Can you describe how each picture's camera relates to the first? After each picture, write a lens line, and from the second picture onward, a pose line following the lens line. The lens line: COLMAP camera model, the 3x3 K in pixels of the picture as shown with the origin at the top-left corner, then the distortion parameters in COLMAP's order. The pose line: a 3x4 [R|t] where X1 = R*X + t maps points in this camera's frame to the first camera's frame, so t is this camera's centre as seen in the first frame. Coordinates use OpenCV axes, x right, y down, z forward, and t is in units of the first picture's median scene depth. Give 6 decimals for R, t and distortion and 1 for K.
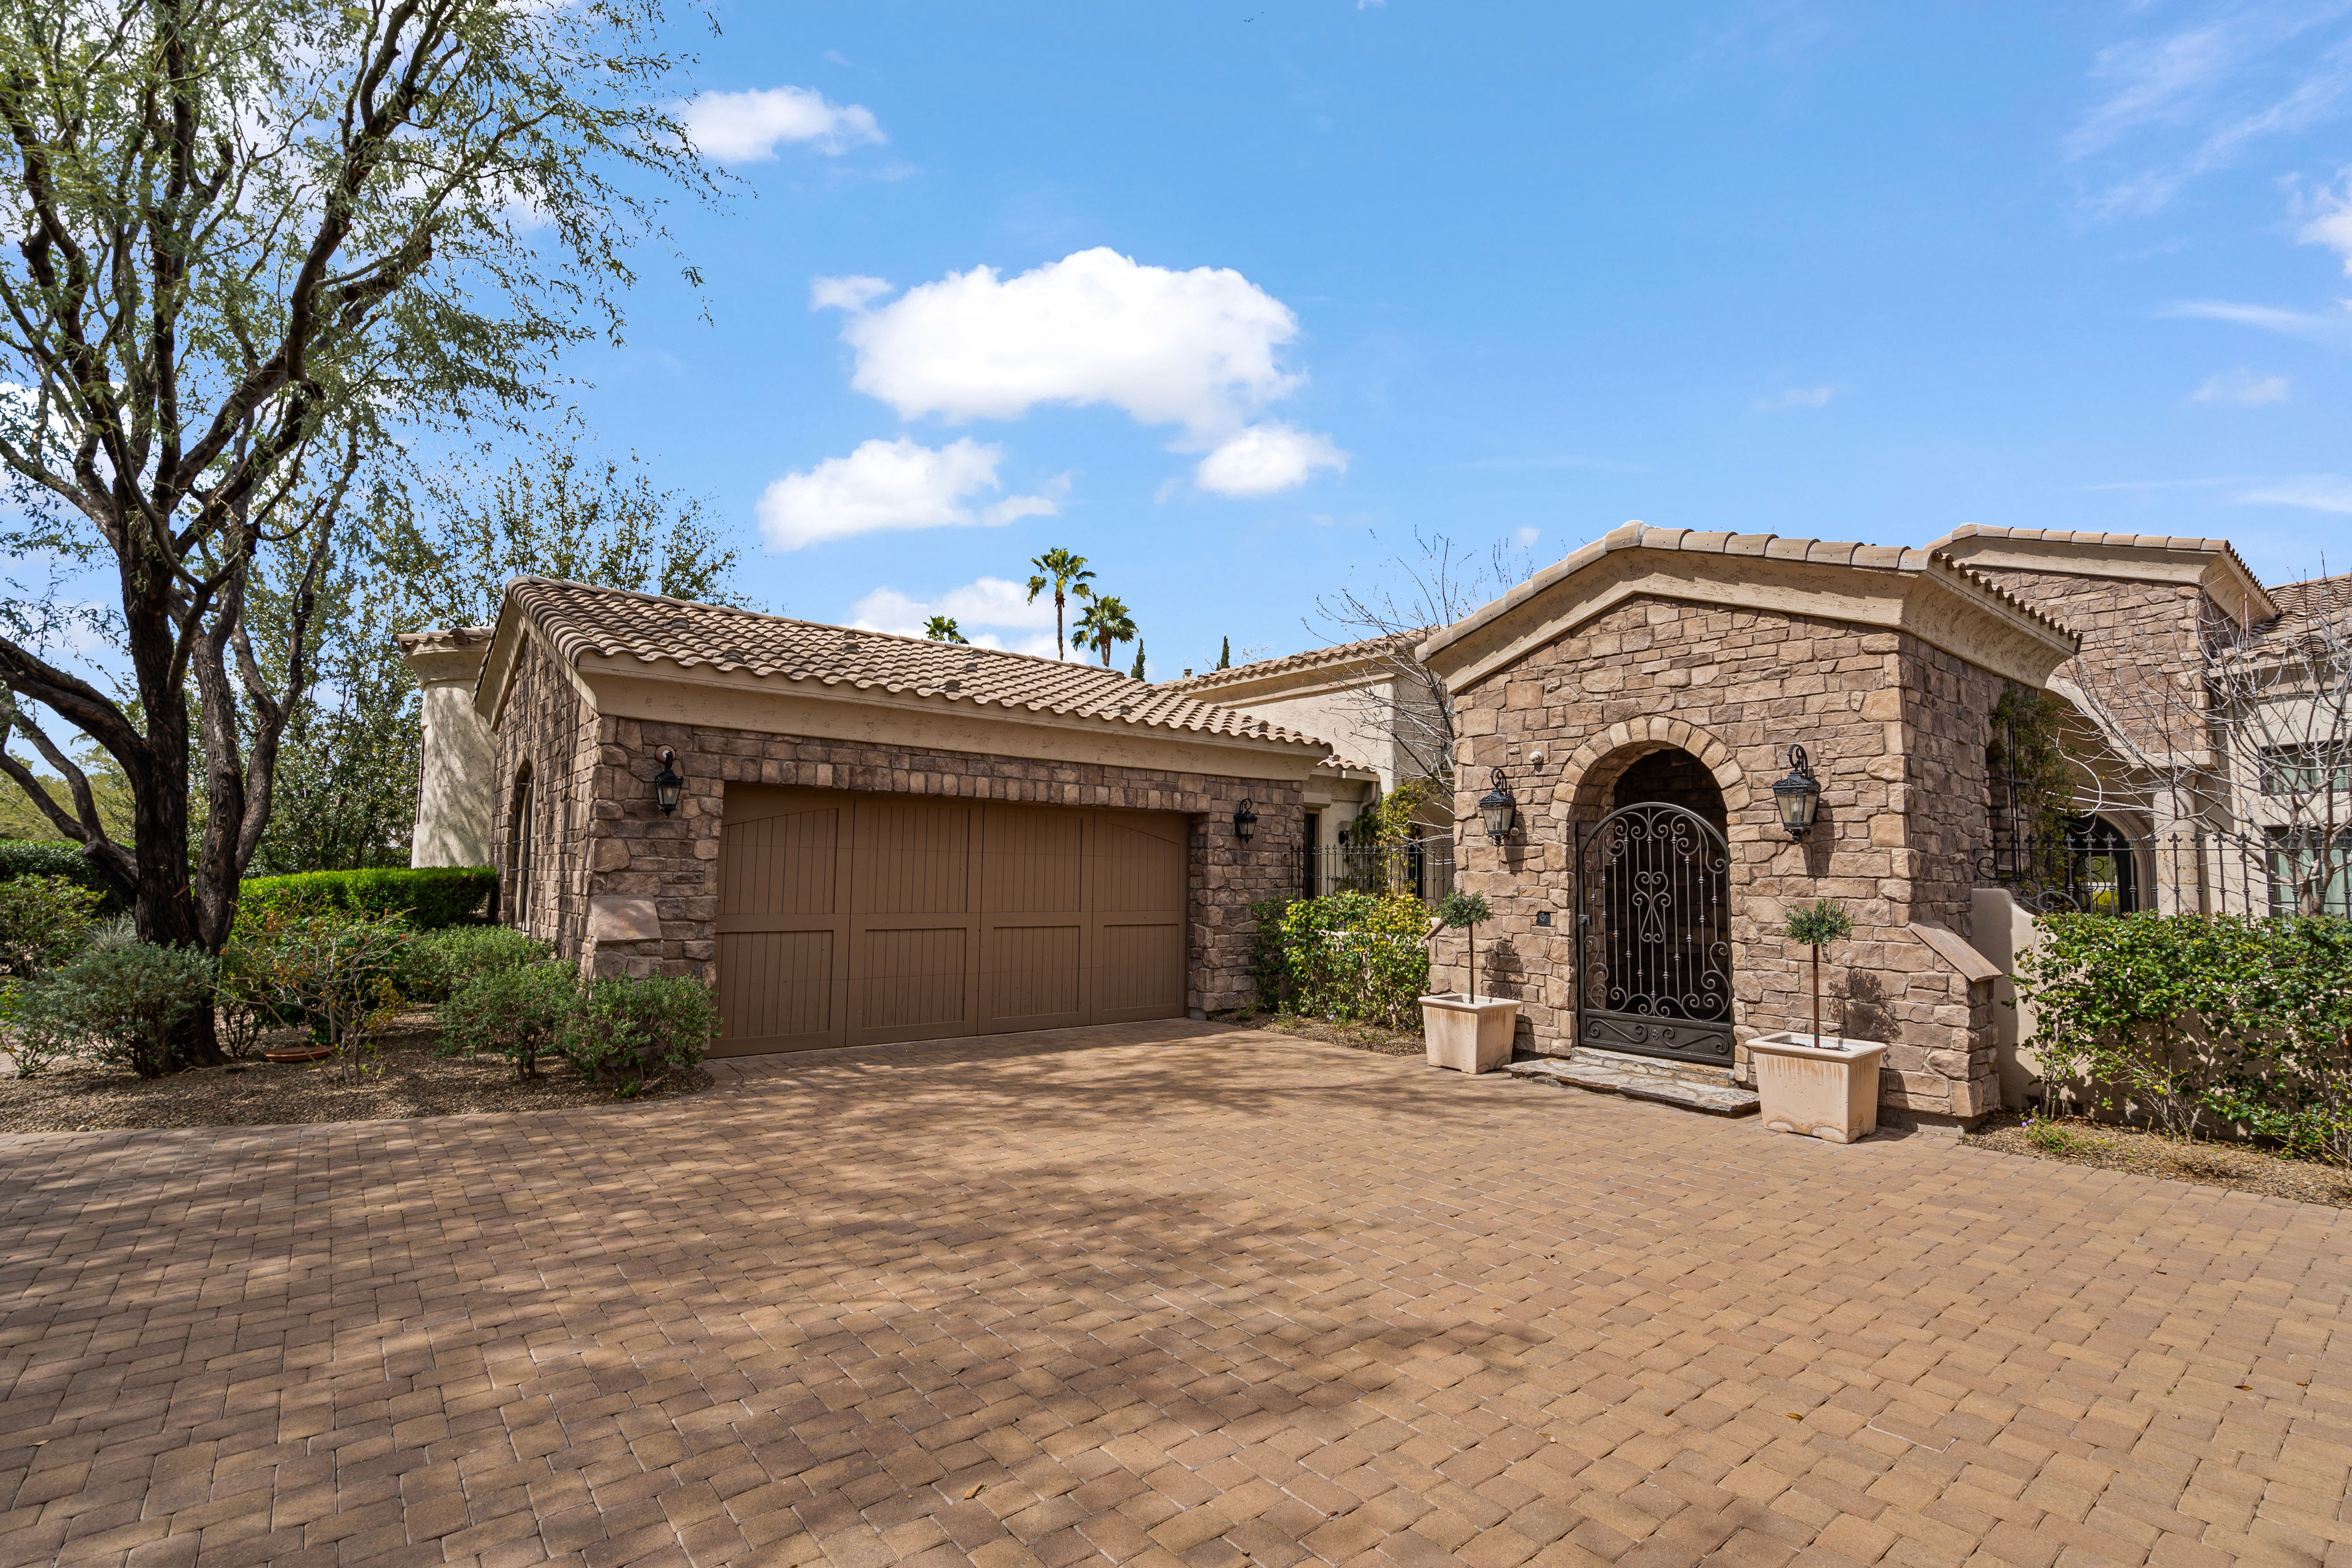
lens RADIAL K [[1072.9, 0, 1198.4], [0, 1072.9, 770.9], [0, 0, 1]] dist [-0.003075, 0.002049]
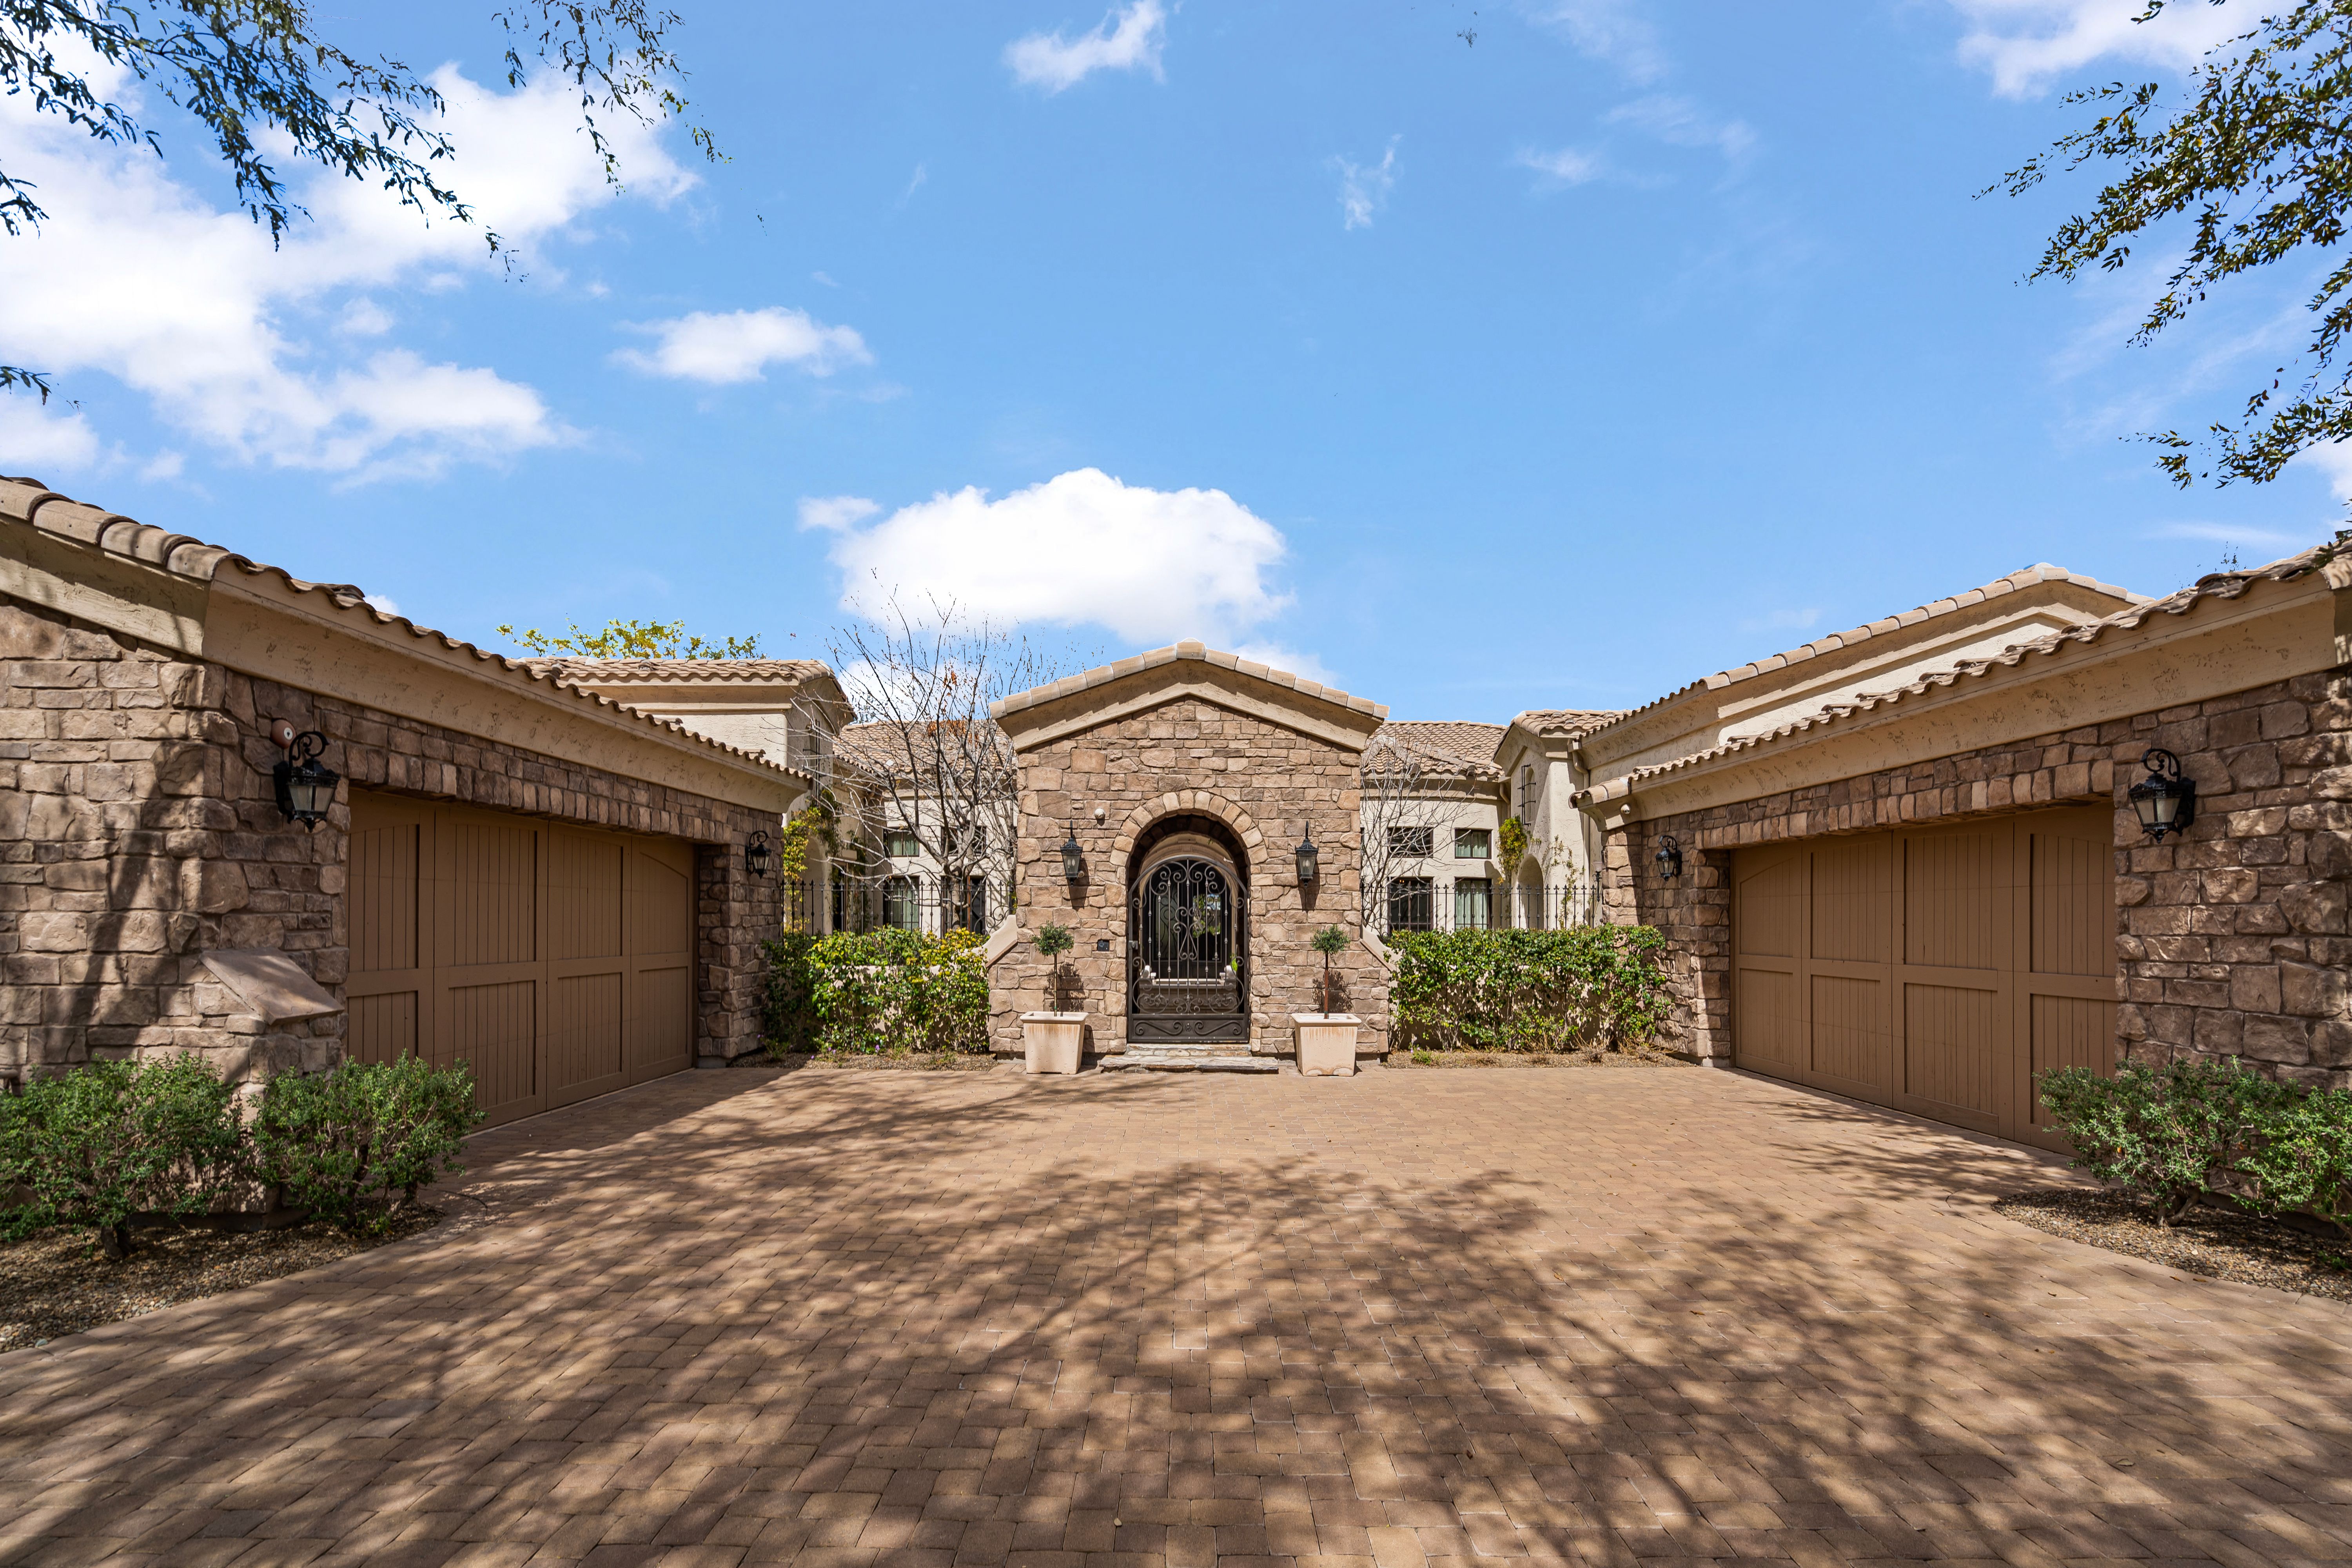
lens RADIAL K [[1111.8, 0, 1193.0], [0, 1111.8, 892.2], [0, 0, 1]] dist [-0.005057, 0.002866]
pose [[0.627165, 0.006453, 0.778859, -0.660303], [-0.069554, 0.996435, 0.047751, 0.009553], [-0.775774, -0.084121, 0.625378, 0.135580]]
